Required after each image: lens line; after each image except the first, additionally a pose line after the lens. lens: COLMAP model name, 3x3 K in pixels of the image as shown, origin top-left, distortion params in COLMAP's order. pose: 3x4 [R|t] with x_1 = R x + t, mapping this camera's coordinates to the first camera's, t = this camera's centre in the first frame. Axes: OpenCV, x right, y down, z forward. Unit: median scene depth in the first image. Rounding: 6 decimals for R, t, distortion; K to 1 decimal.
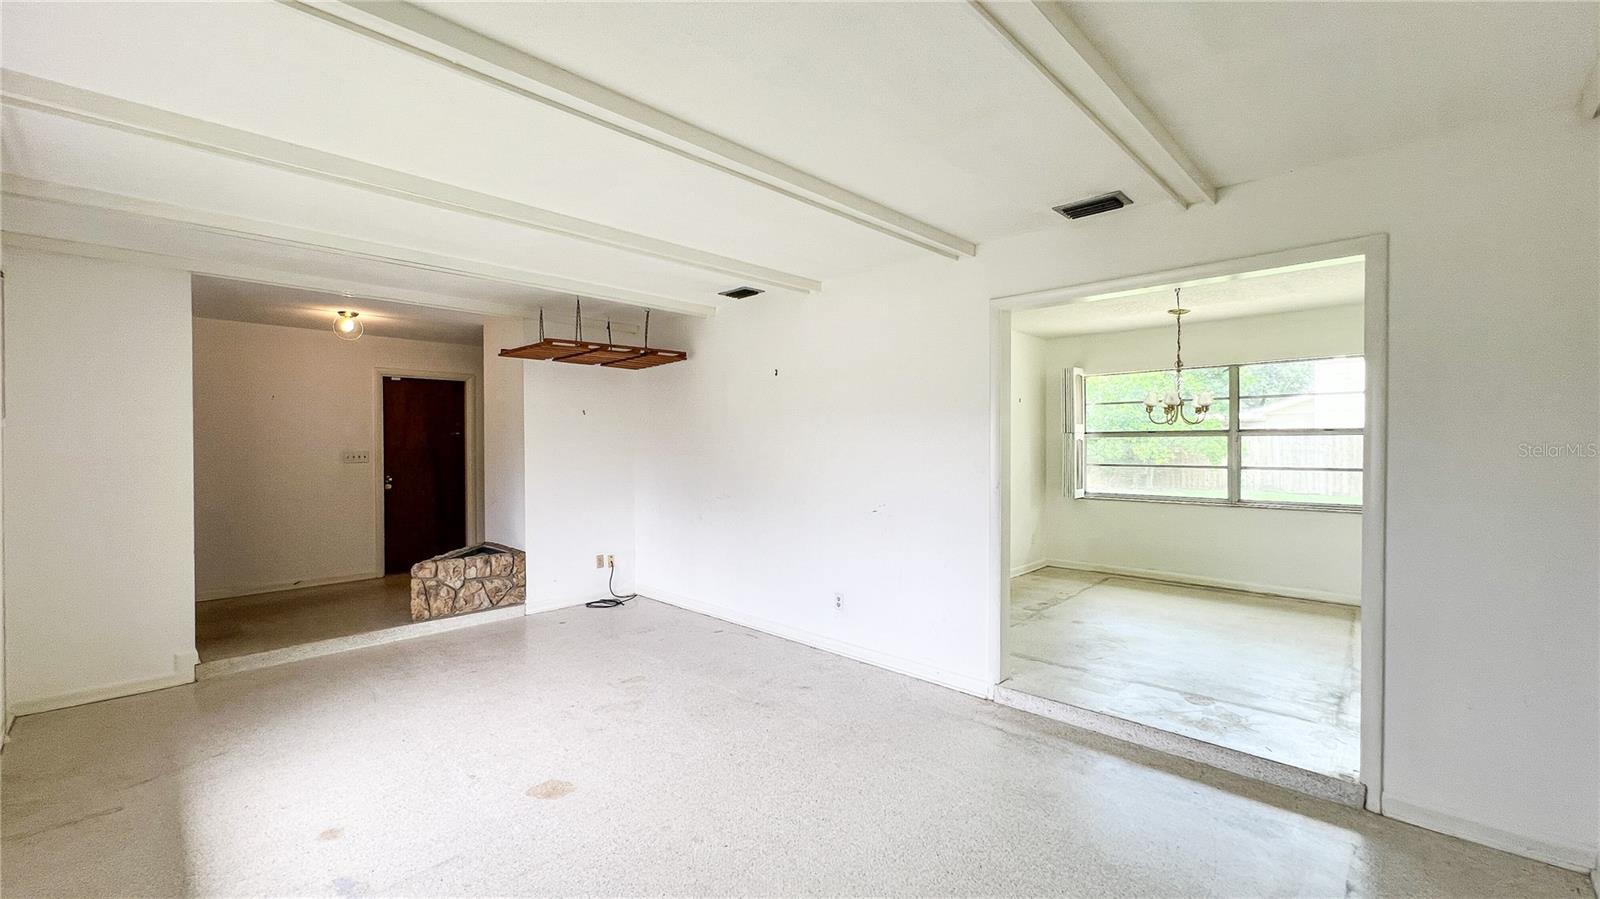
lens RADIAL K [[640.1, 0, 800.0], [0, 640.1, 449.5], [0, 0, 1]] dist [-0.001346, 0.000154]
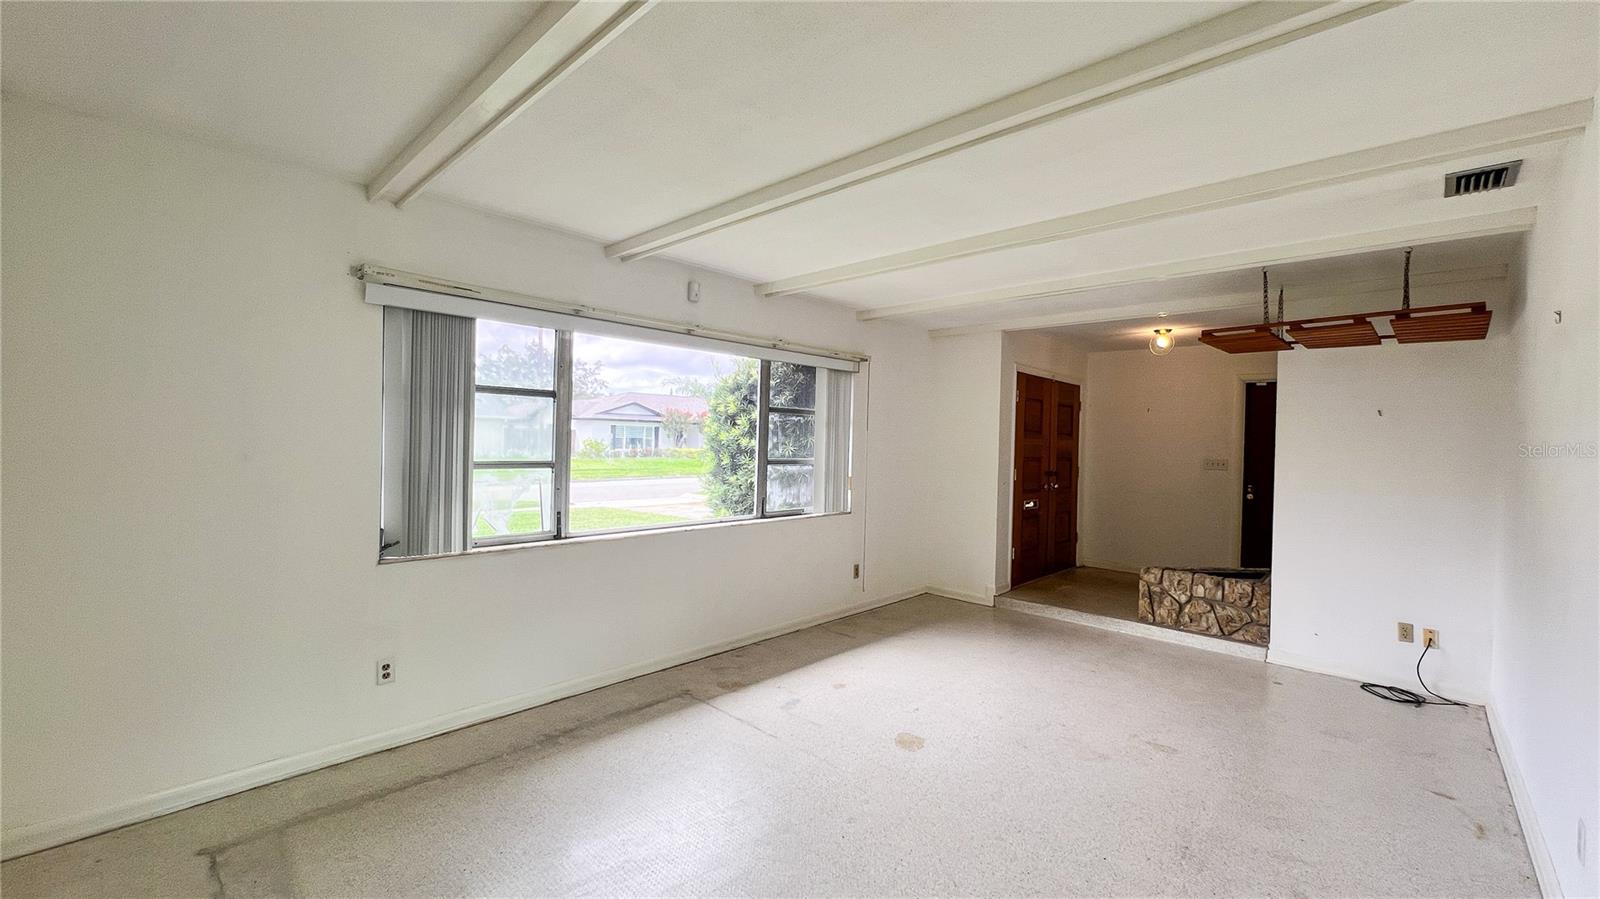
lens RADIAL K [[642.7, 0, 800.0], [0, 642.7, 449.5], [0, 0, 1]] dist [-0.001506, -0.000096]
pose [[0.007920, 0.017924, -0.999808, 0.422230], [-0.032022, 0.999331, 0.017662, -0.010924], [0.999456, 0.031876, 0.008489, 0.415969]]
